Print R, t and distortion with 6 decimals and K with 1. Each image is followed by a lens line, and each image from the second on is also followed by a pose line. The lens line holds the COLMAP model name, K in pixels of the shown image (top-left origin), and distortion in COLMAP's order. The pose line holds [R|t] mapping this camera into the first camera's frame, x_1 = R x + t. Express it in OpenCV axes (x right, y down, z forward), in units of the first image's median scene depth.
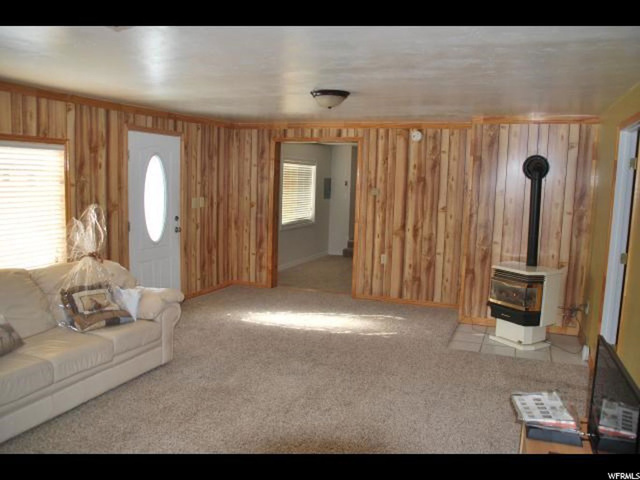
lens RADIAL K [[511.1, 0, 320.0], [0, 511.1, 240.0], [0, 0, 1]] dist [-0.151821, 0.150277]
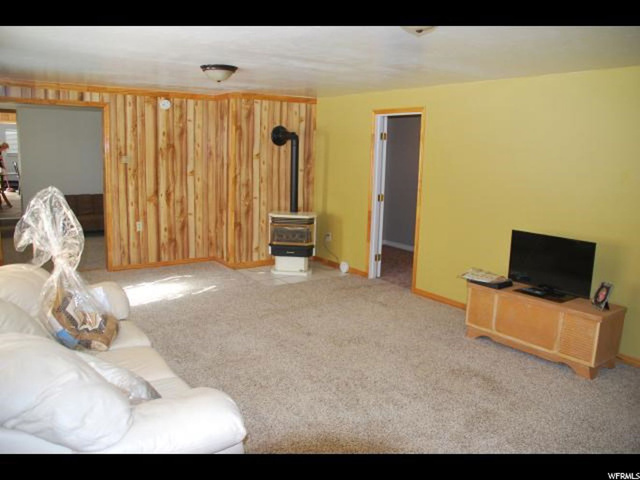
lens RADIAL K [[511.1, 0, 320.0], [0, 511.1, 240.0], [0, 0, 1]] dist [-0.151821, 0.150277]
pose [[0.571287, -0.153334, 0.806300, -0.492005], [0.089882, 0.988173, 0.124236, -0.028076], [-0.815814, 0.001497, 0.578312, 0.139568]]
